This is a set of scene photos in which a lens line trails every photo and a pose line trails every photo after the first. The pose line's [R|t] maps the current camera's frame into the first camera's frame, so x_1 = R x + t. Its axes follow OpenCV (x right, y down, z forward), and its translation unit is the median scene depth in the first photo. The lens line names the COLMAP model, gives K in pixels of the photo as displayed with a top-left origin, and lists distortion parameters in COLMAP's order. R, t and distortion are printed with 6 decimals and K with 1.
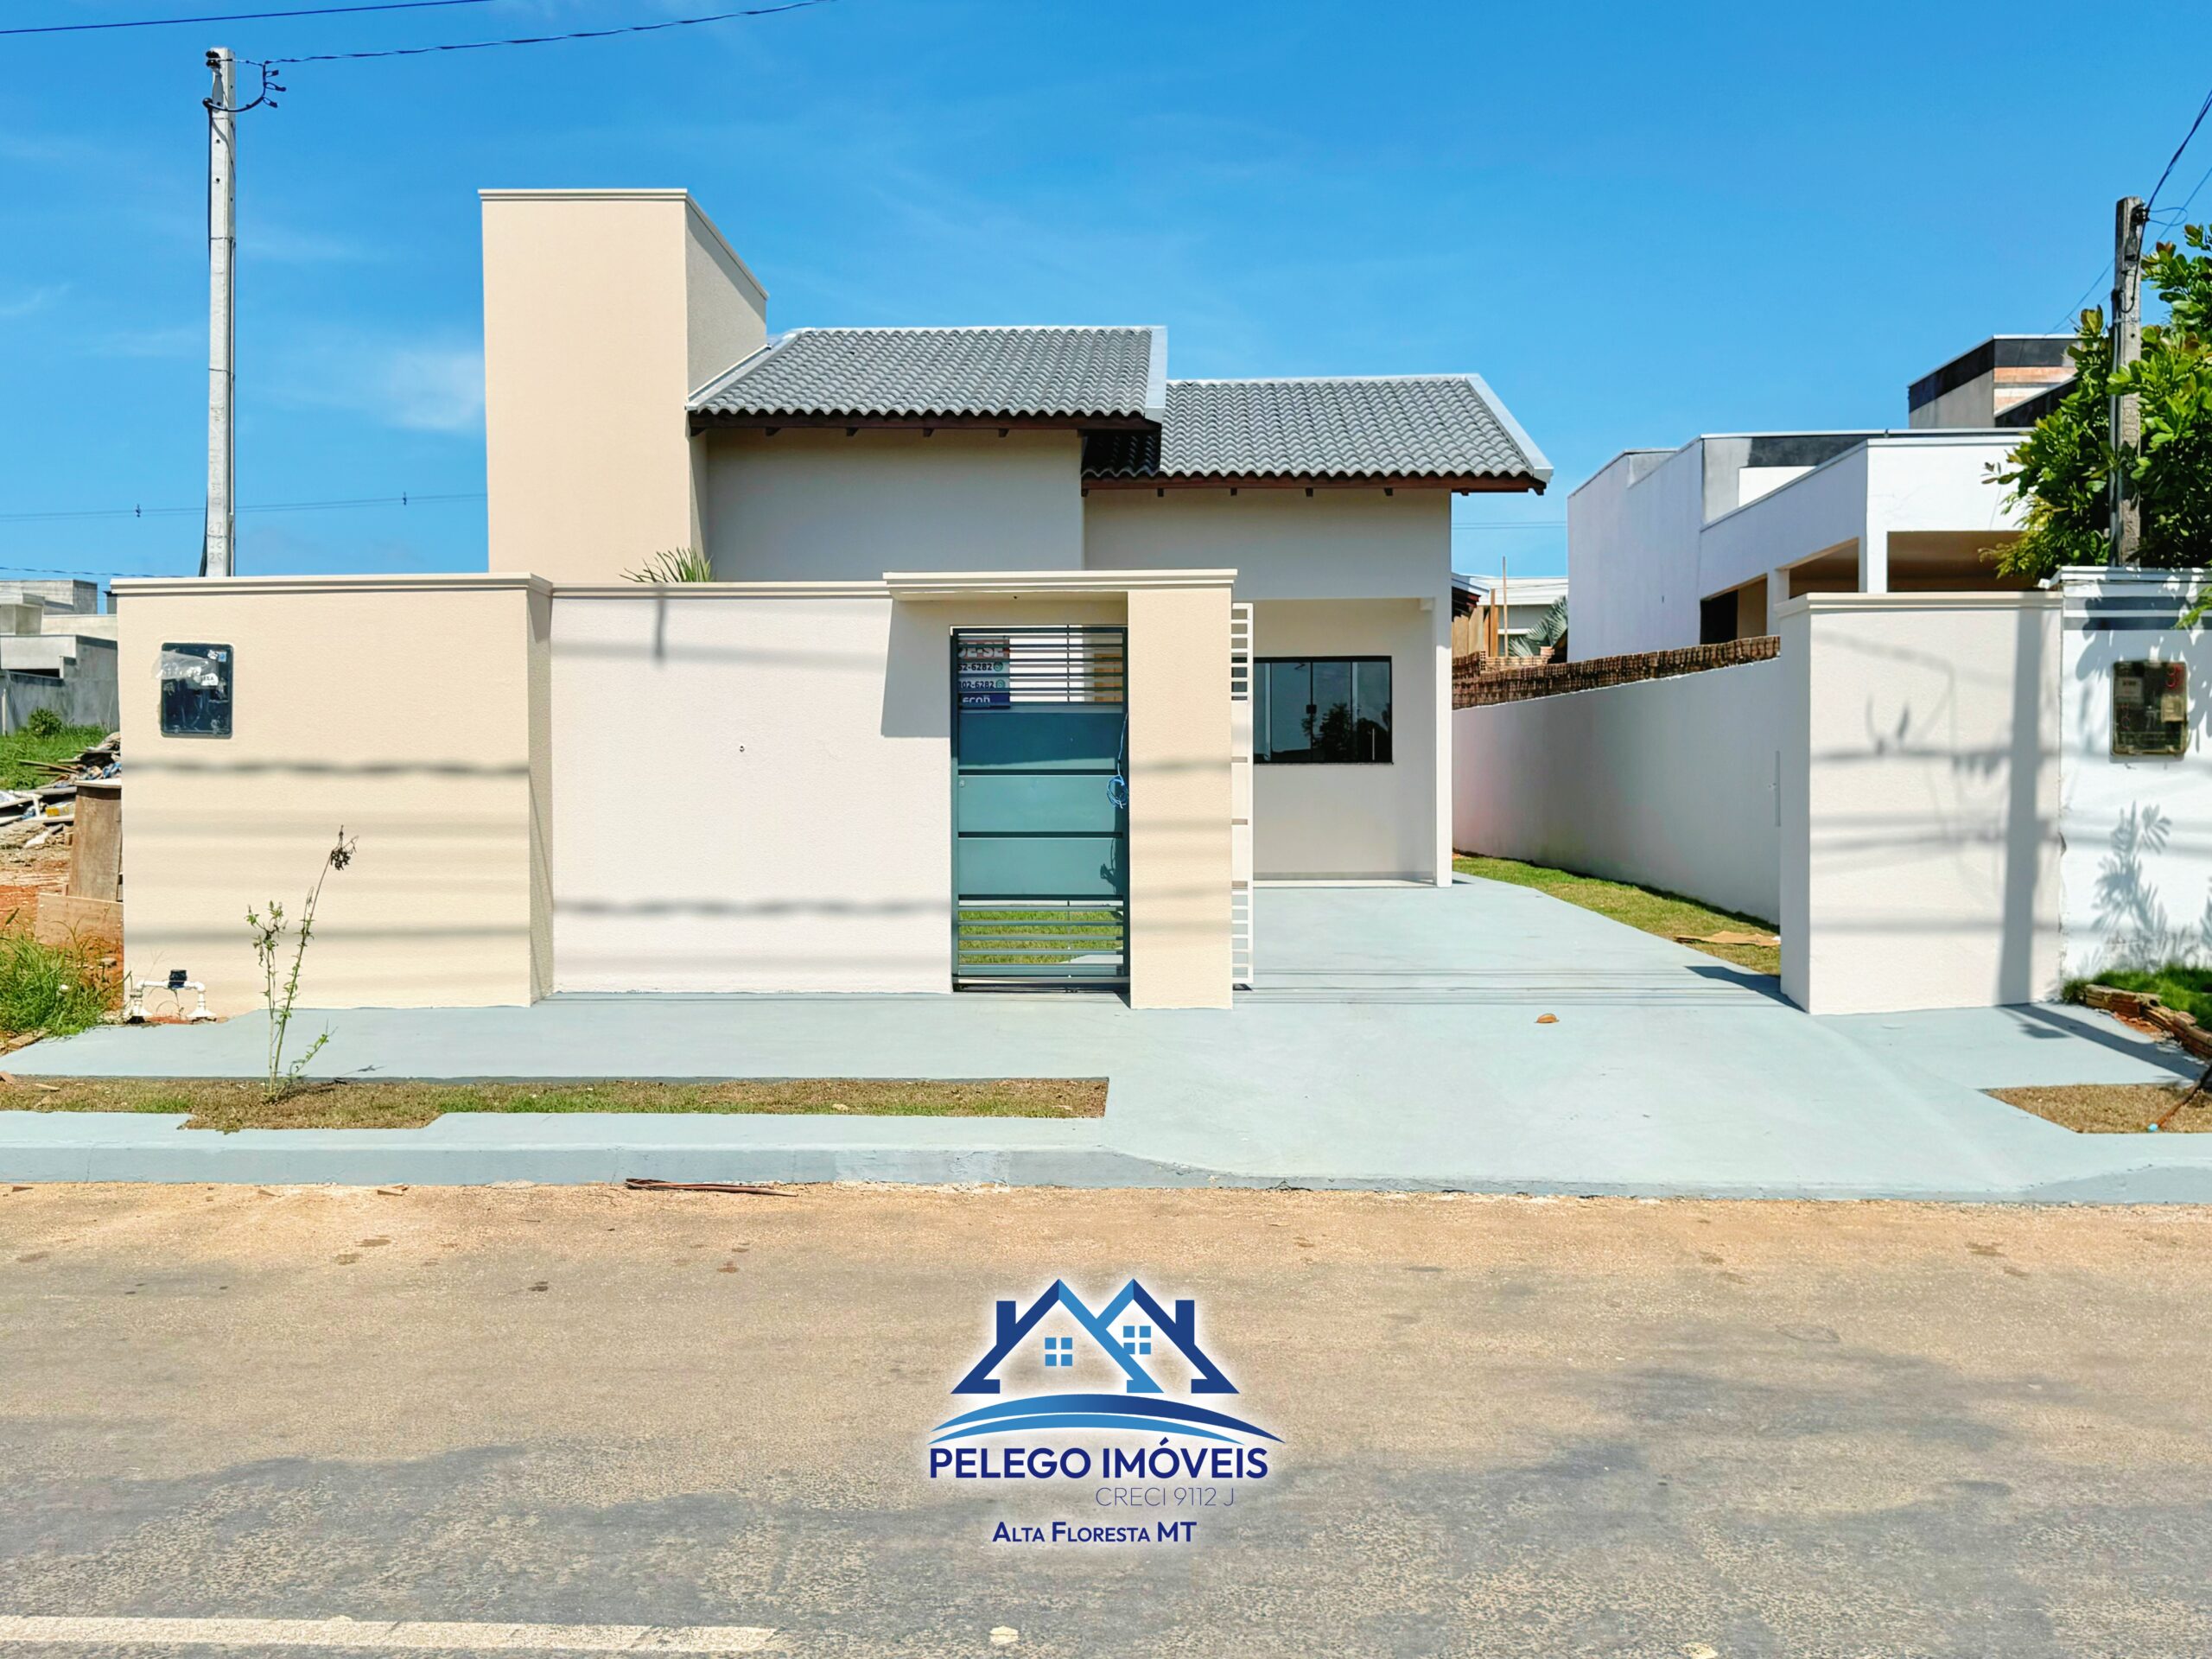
lens RADIAL K [[1973.9, 0, 1106.0], [0, 1973.9, 829.5], [0, 0, 1]] dist [0.015858, 0.001043]
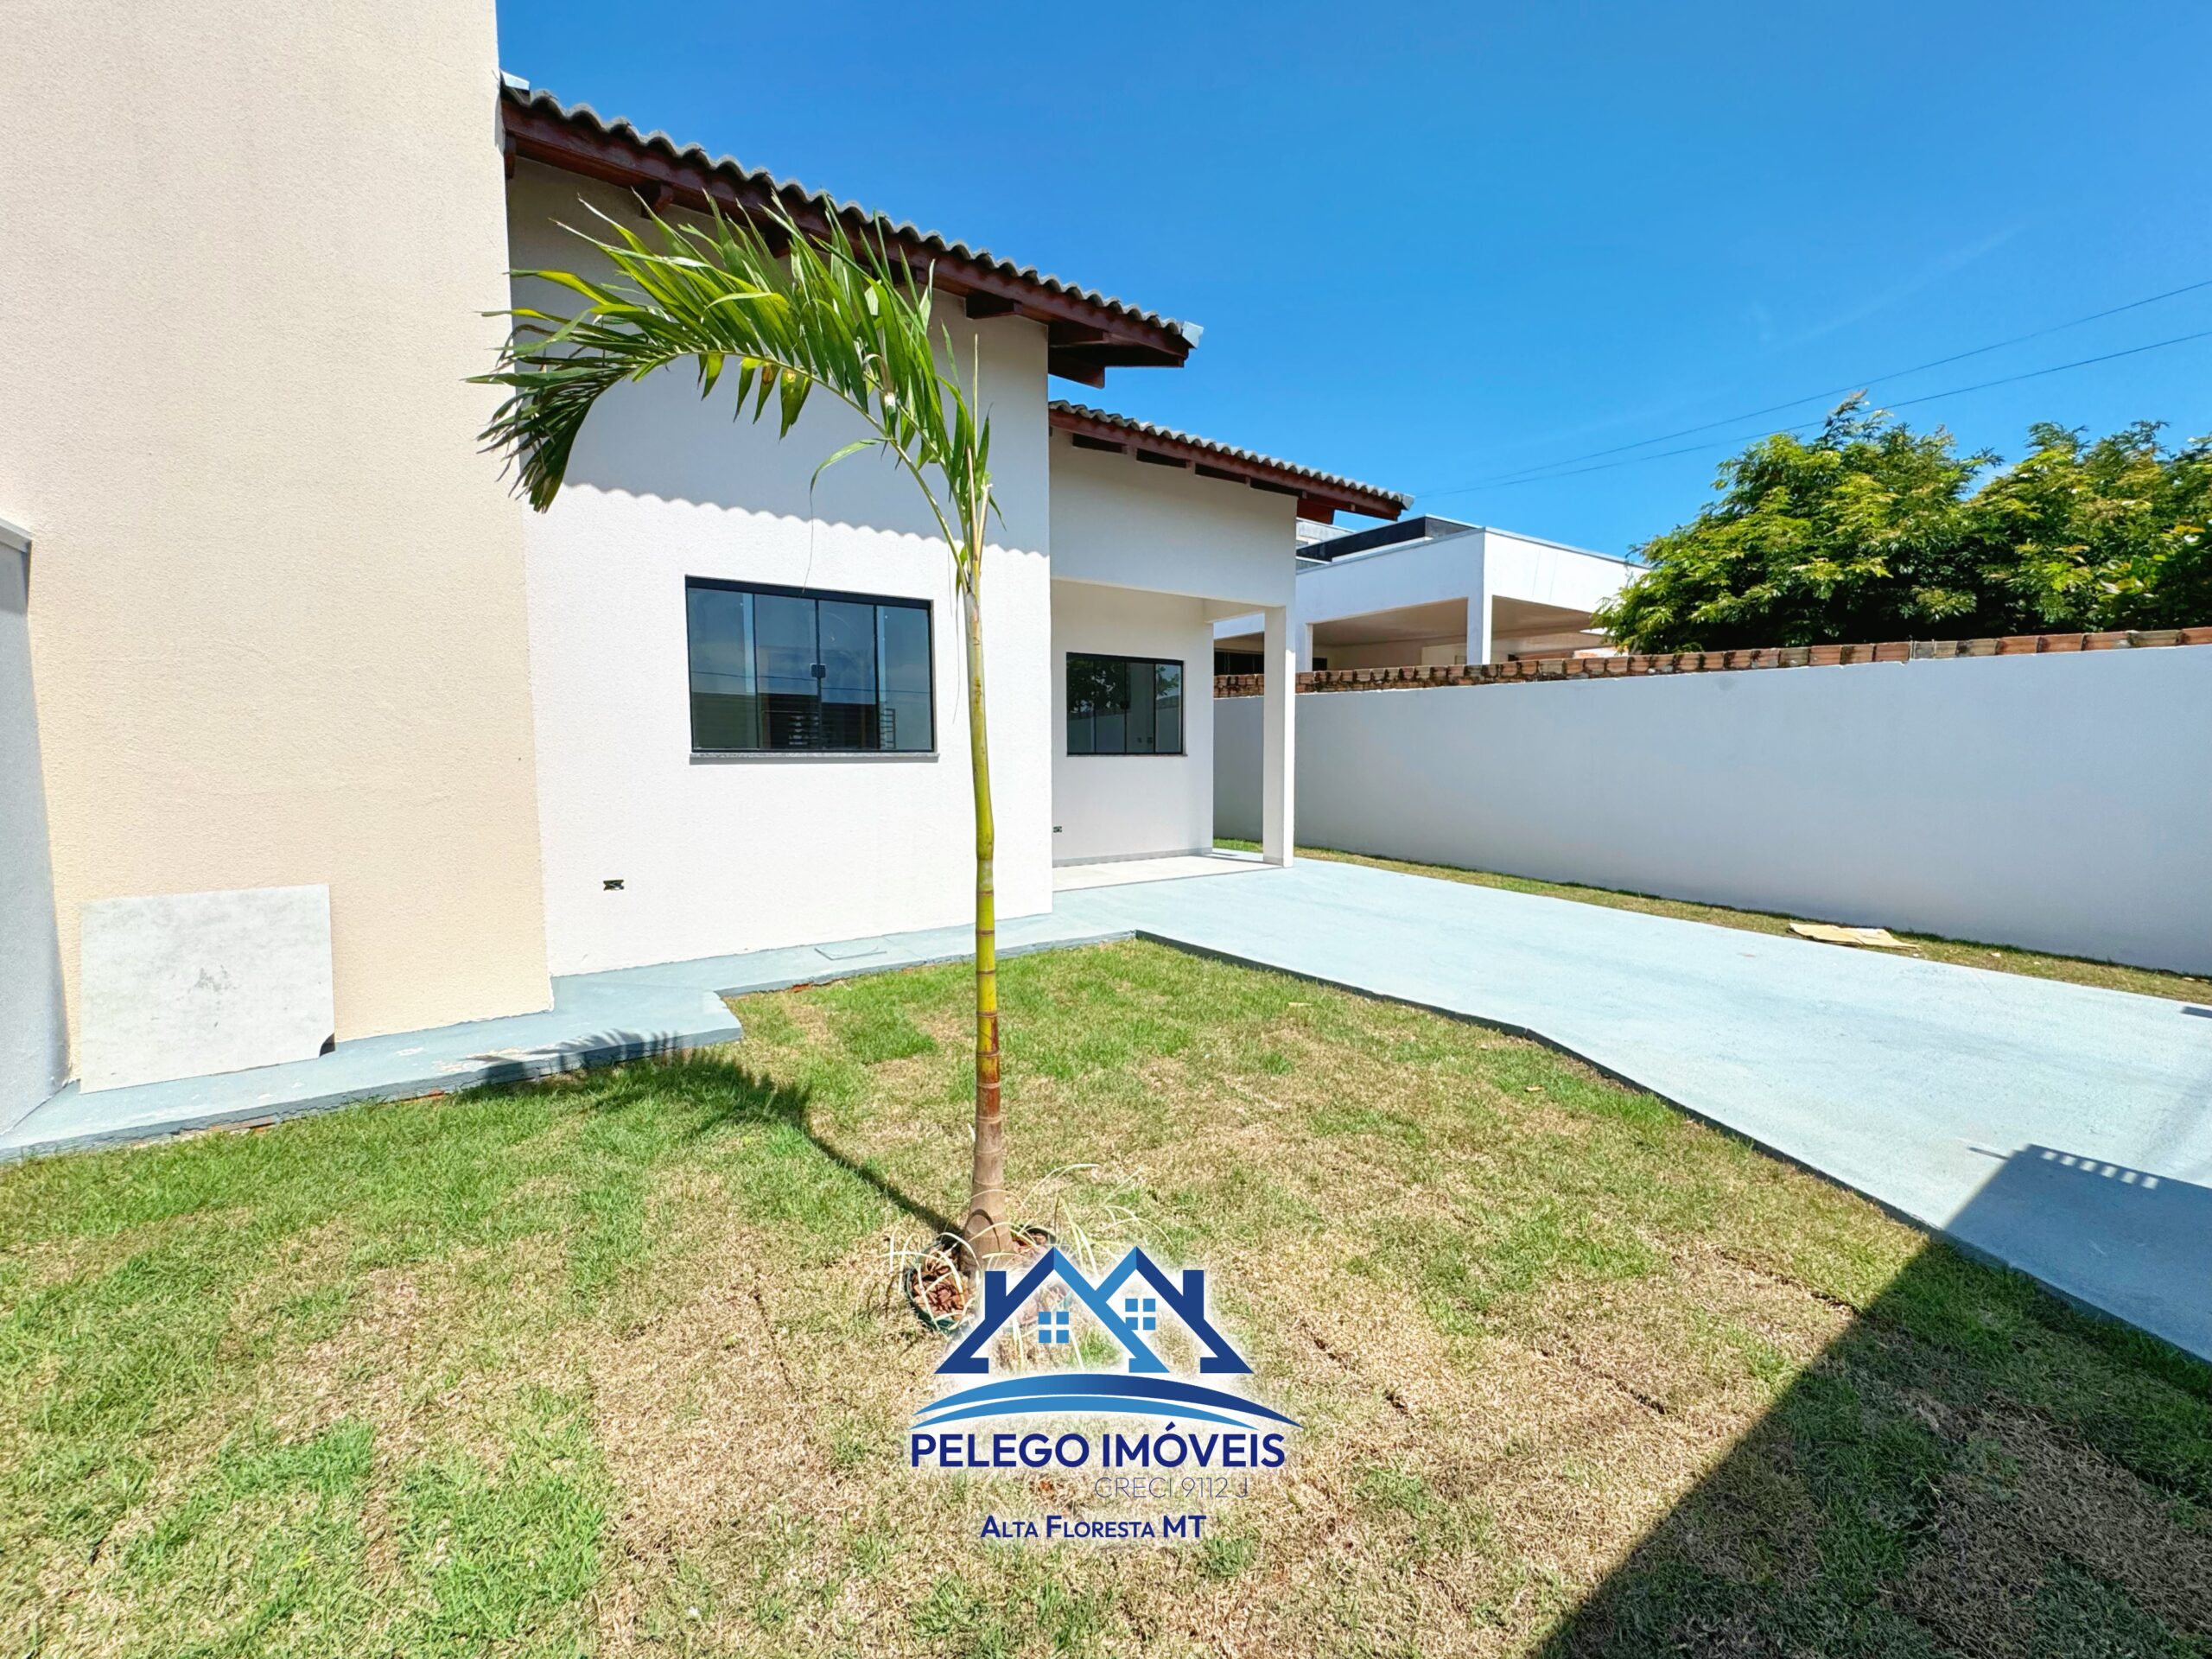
lens RADIAL K [[878.6, 0, 1106.0], [0, 878.6, 829.5], [0, 0, 1]] dist [-0.003723, 0.000514]
pose [[0.800754, -0.046459, 0.597190, -0.355411], [0.009795, 0.997870, 0.064496, -0.044005], [-0.598914, -0.045796, 0.799503, 1.111025]]
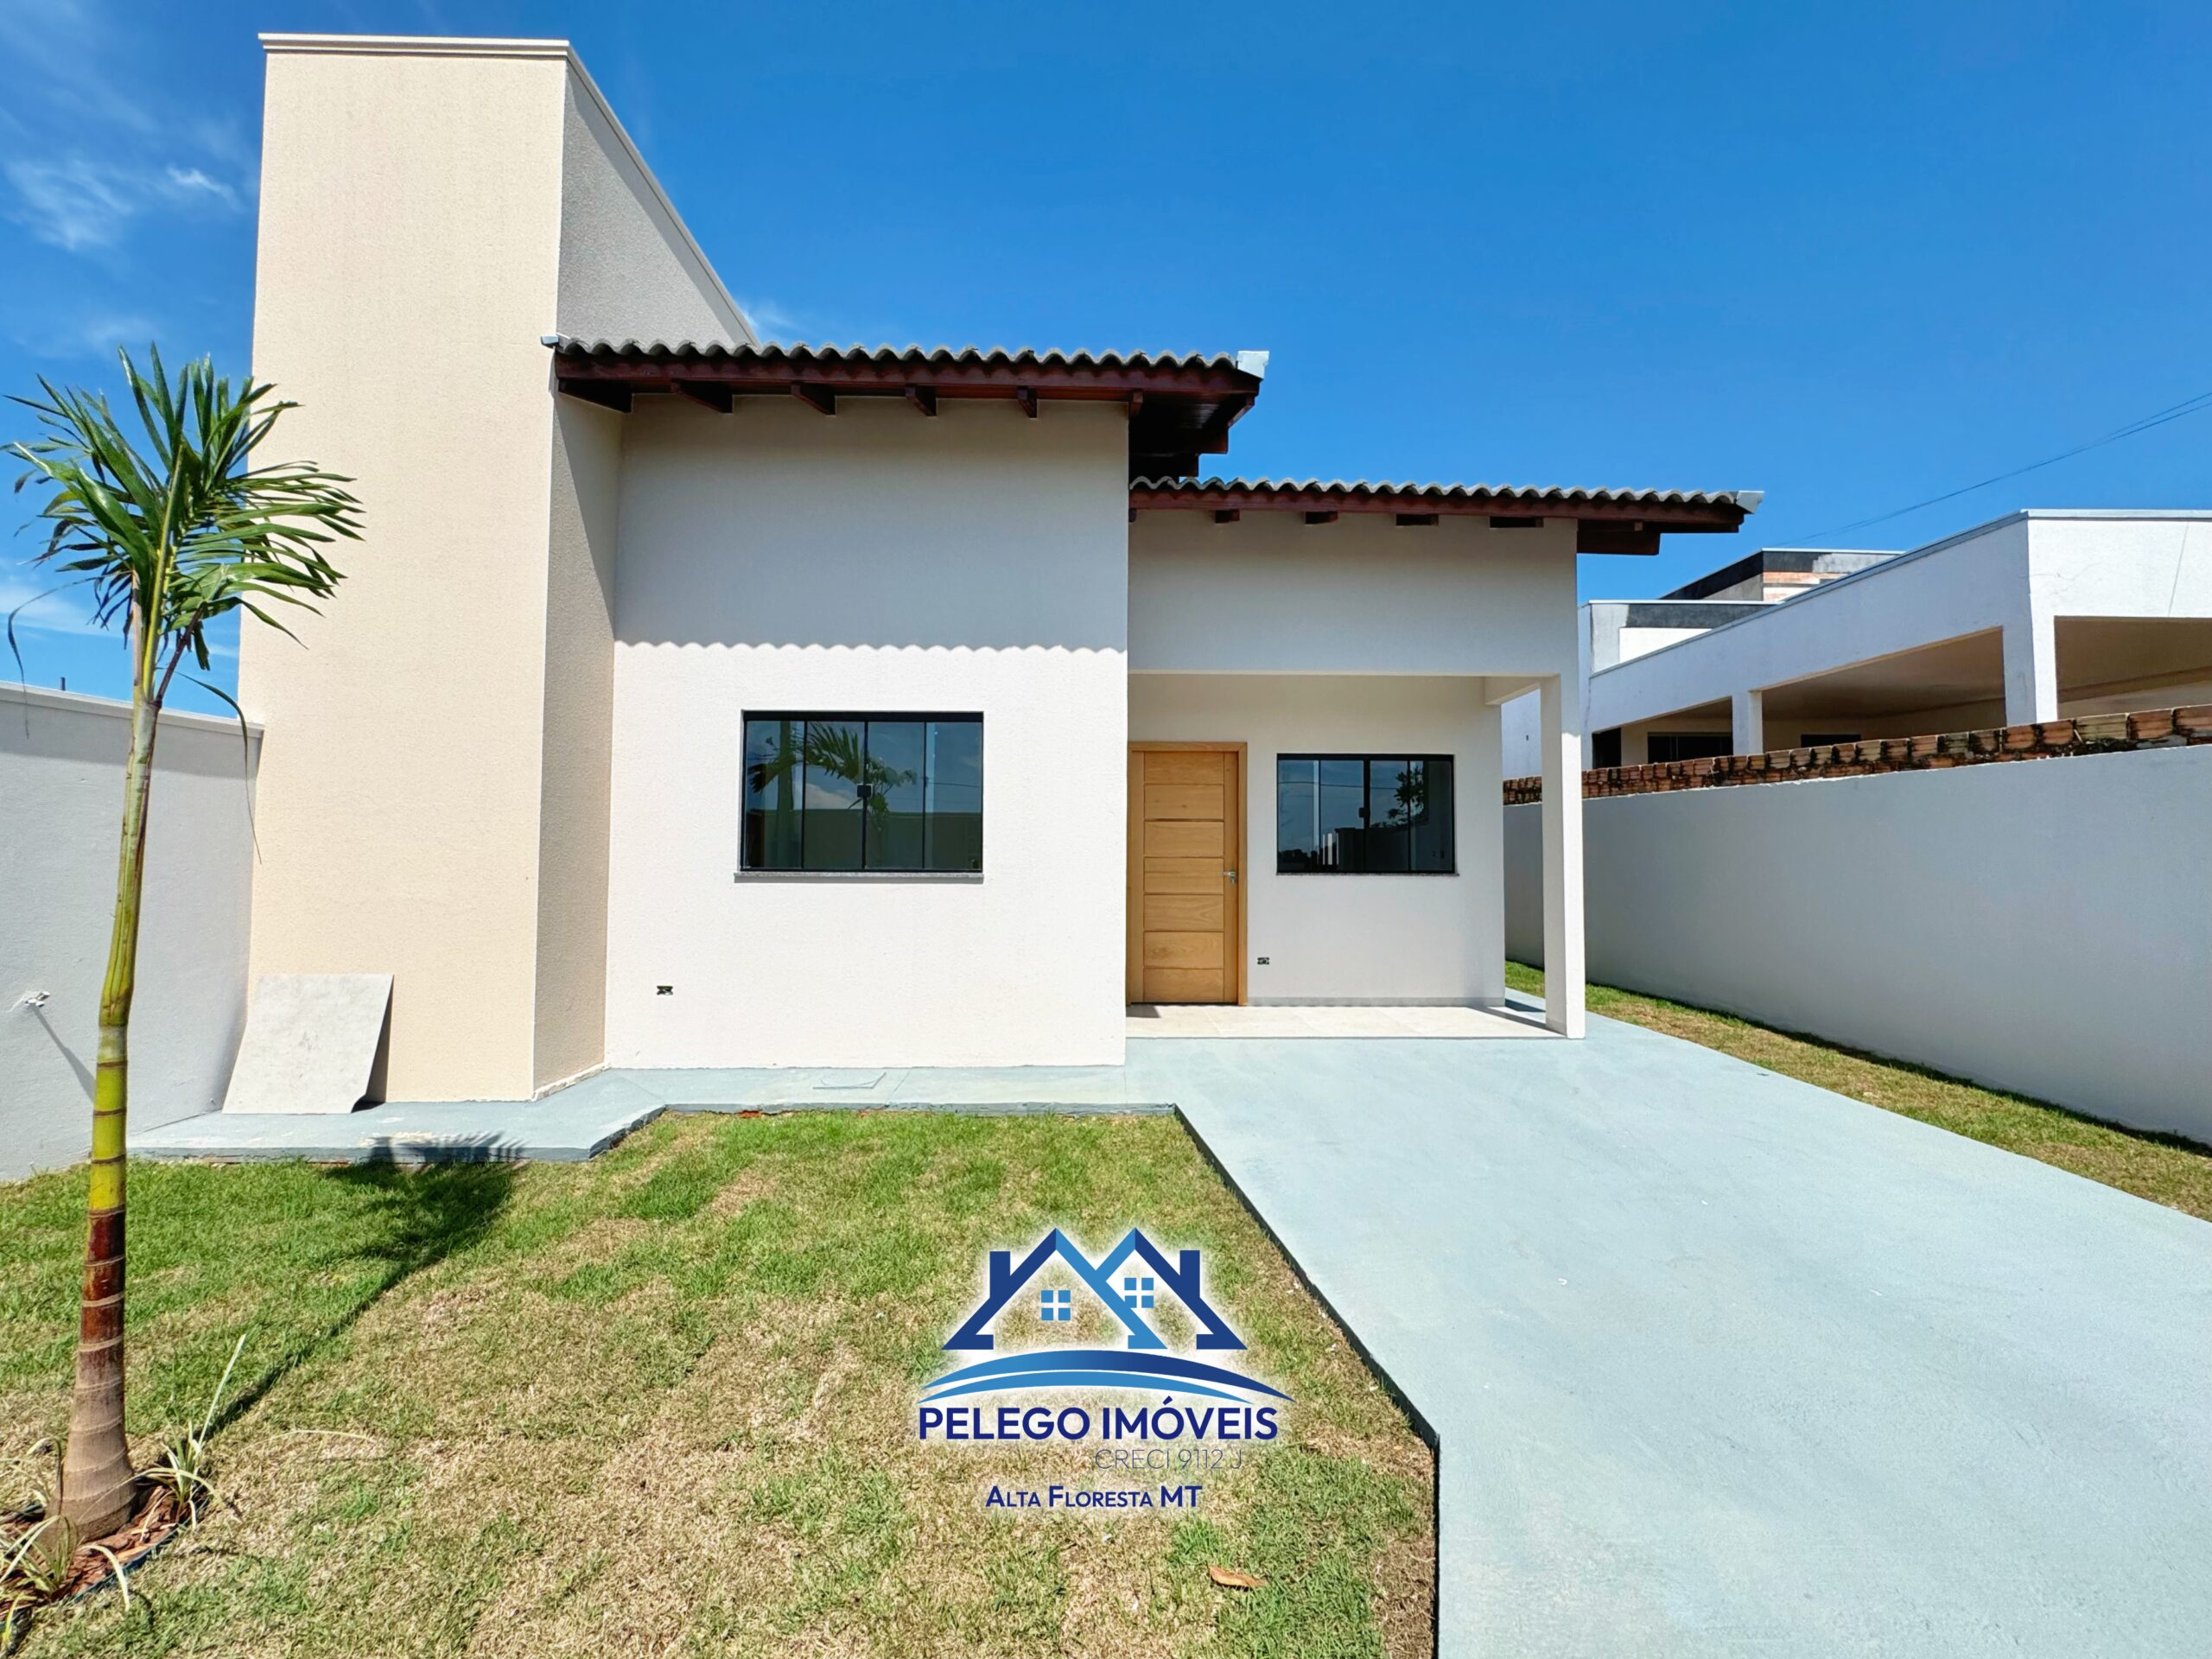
lens RADIAL K [[878.6, 0, 1106.0], [0, 878.6, 829.5], [0, 0, 1]] dist [-0.003723, 0.000514]
pose [[0.998015, 0.014342, 0.061316, -0.064405], [-0.010896, 0.998361, -0.056177, -0.055091], [-0.062021, 0.055397, 0.996536, 1.104803]]
